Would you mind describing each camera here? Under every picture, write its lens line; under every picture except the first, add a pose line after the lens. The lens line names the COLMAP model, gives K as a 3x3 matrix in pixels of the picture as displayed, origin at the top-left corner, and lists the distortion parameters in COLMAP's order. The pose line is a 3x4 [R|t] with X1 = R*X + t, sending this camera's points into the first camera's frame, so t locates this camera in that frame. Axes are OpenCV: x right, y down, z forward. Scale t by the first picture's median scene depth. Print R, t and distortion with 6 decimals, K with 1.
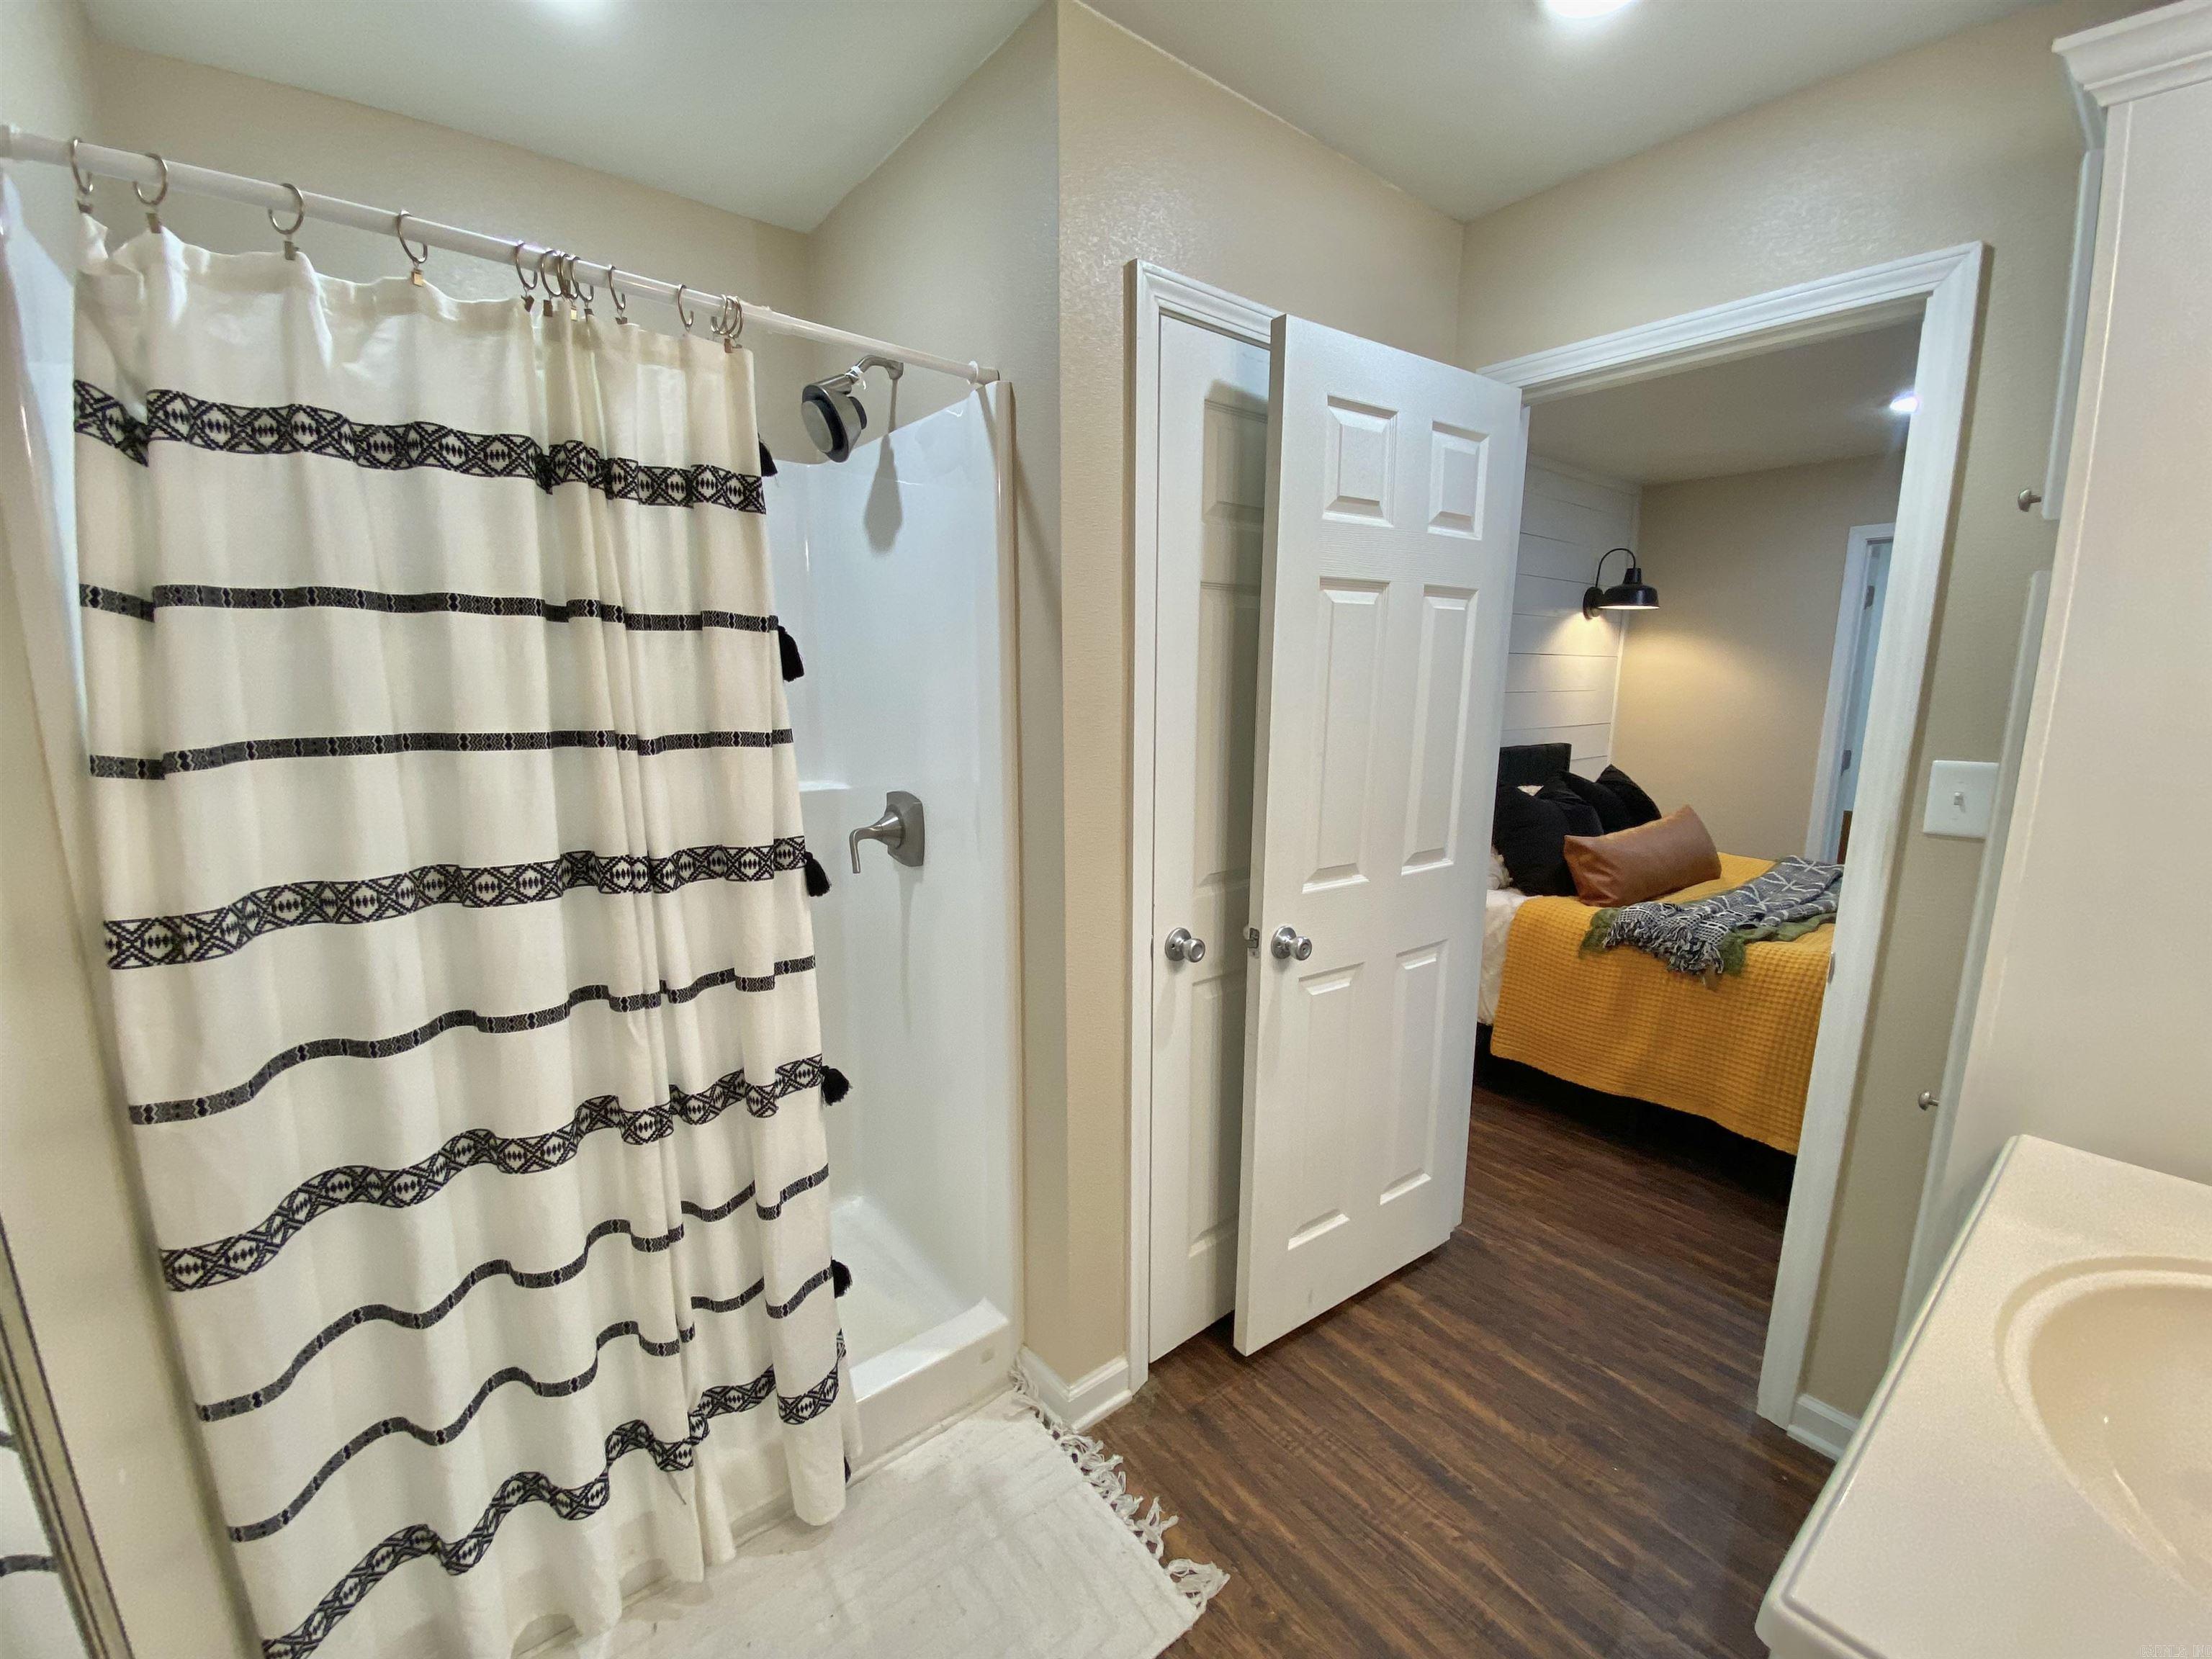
lens RADIAL K [[891.2, 0, 1108.4], [0, 891.2, 842.1], [0, 0, 1]] dist [0.001680, 0.000011]
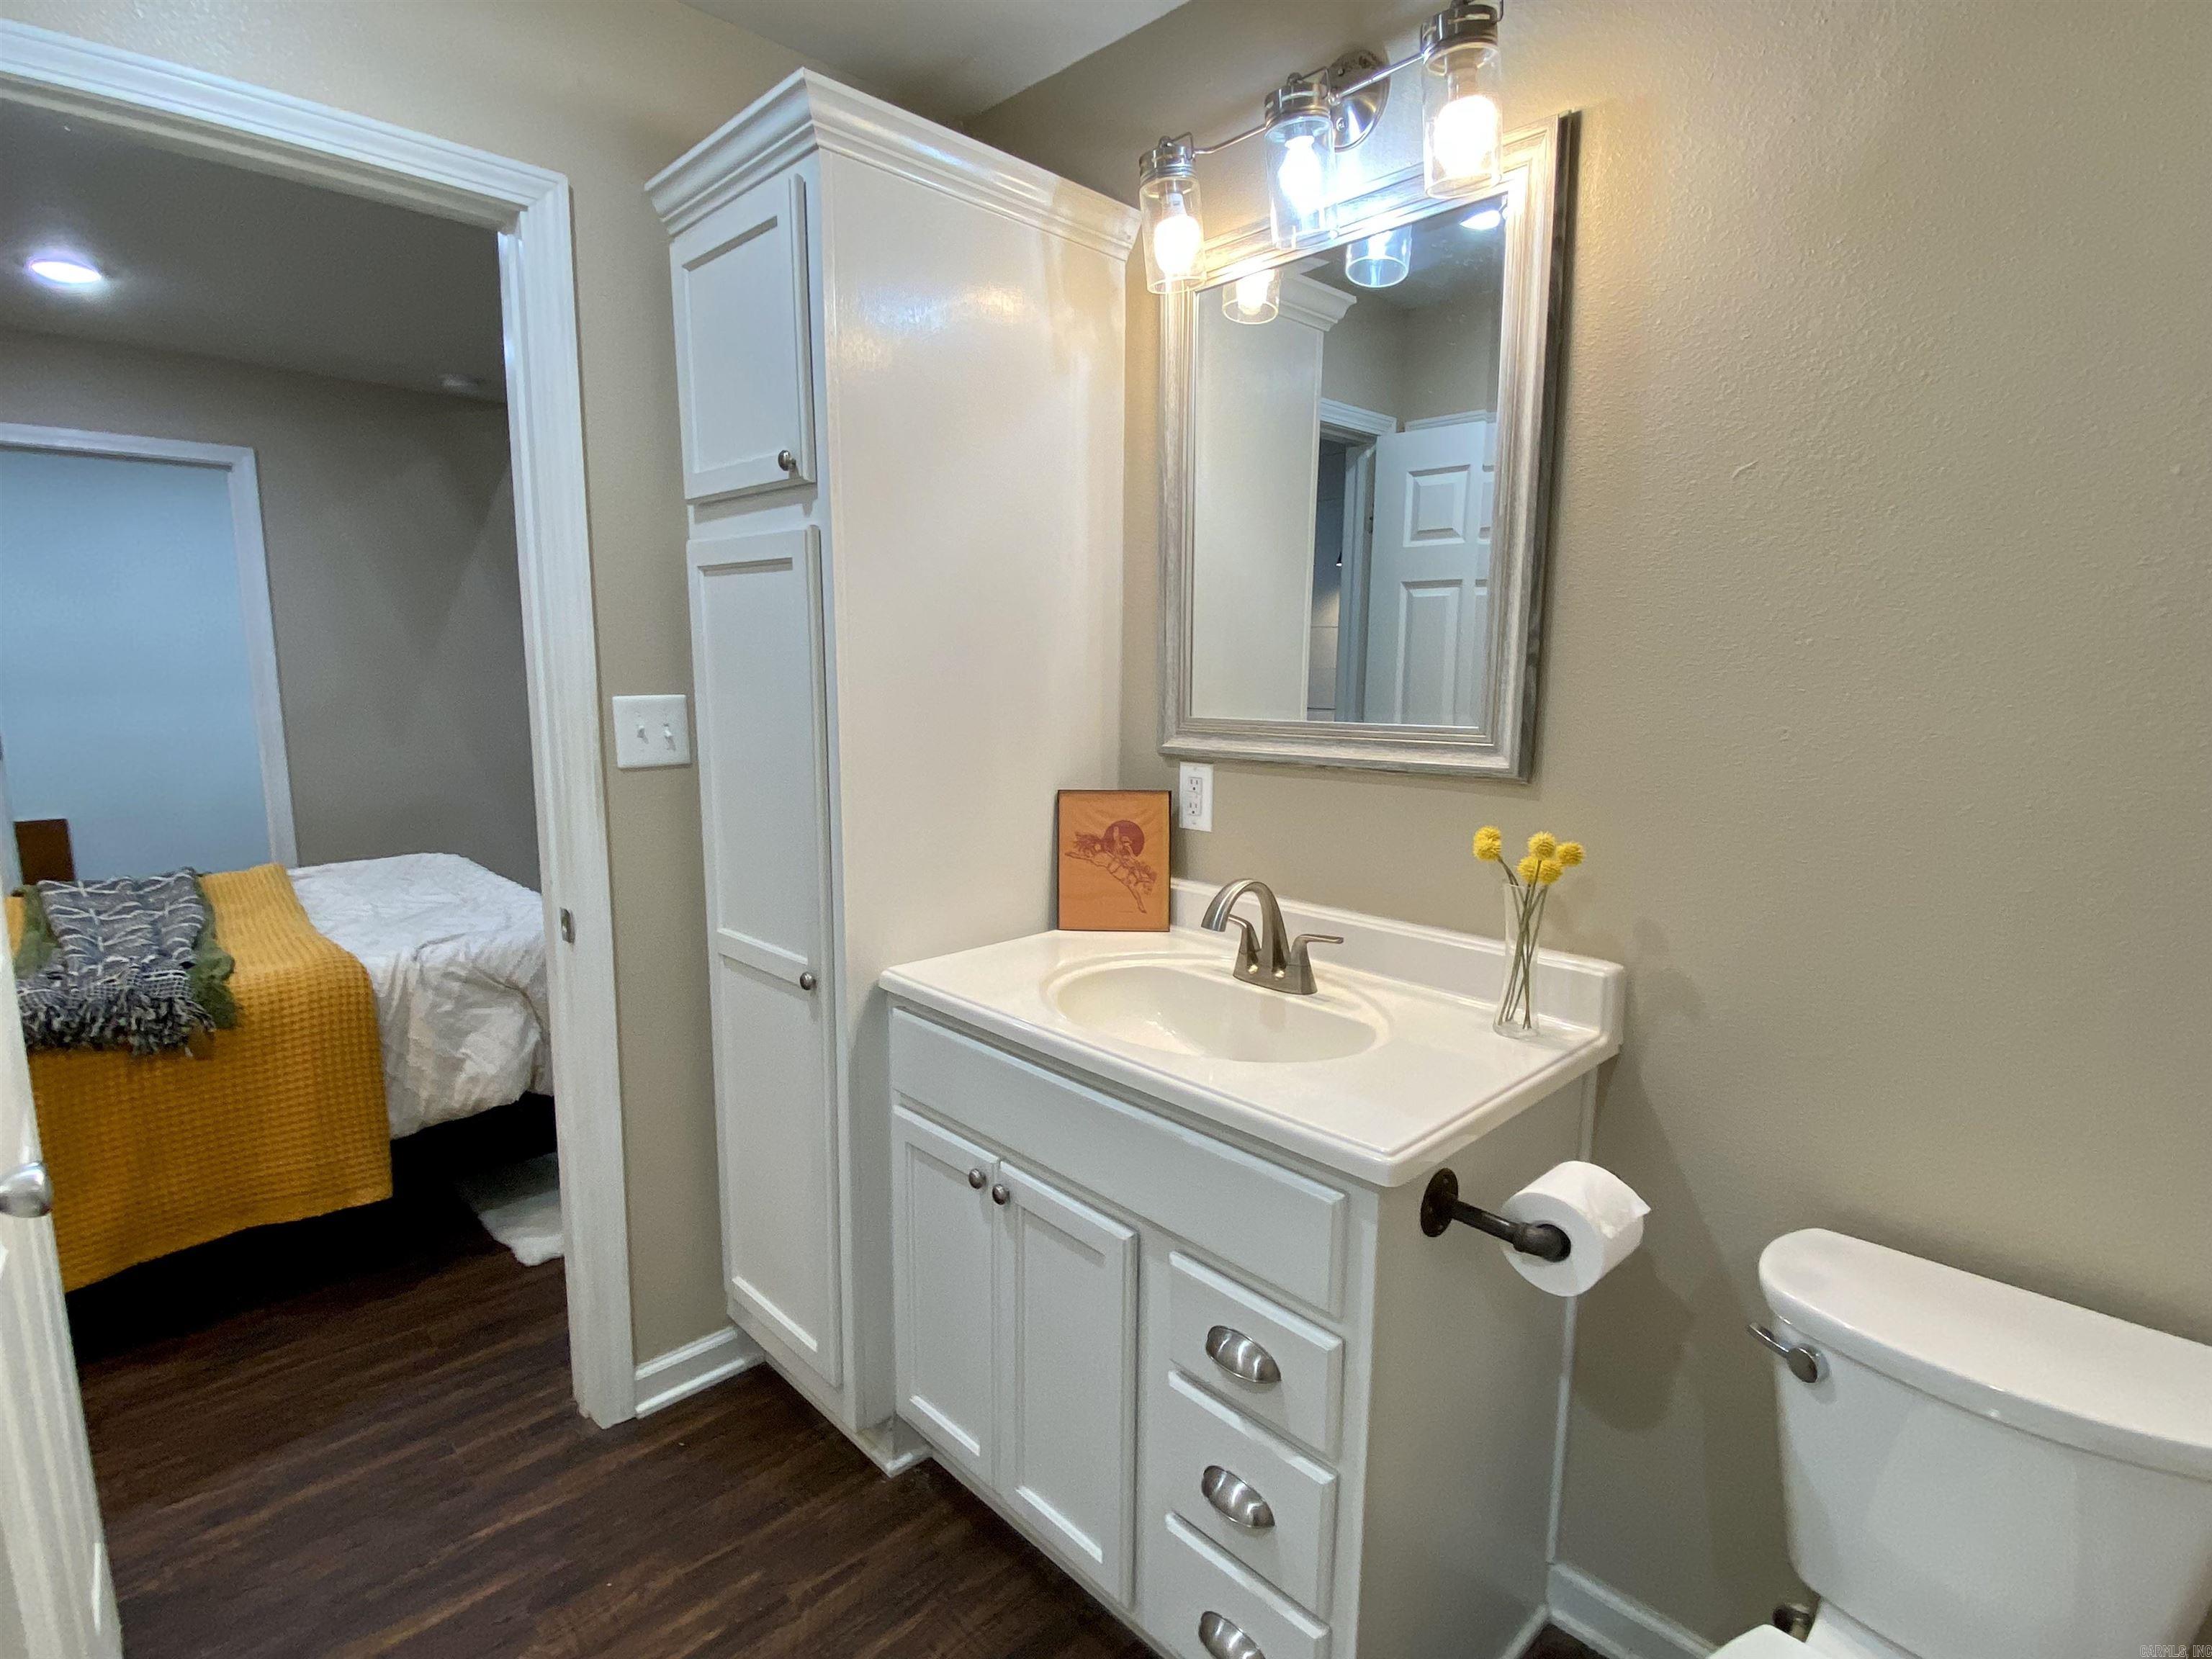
lens RADIAL K [[1099.5, 0, 1111.2], [0, 1099.5, 843.6], [0, 0, 1]] dist [0.011310, -0.016599]
pose [[-0.093586, -0.166670, 0.981561, -0.231477], [0.174663, 0.967850, 0.180995, -0.034087], [-0.980171, 0.188381, -0.061466, 0.328930]]
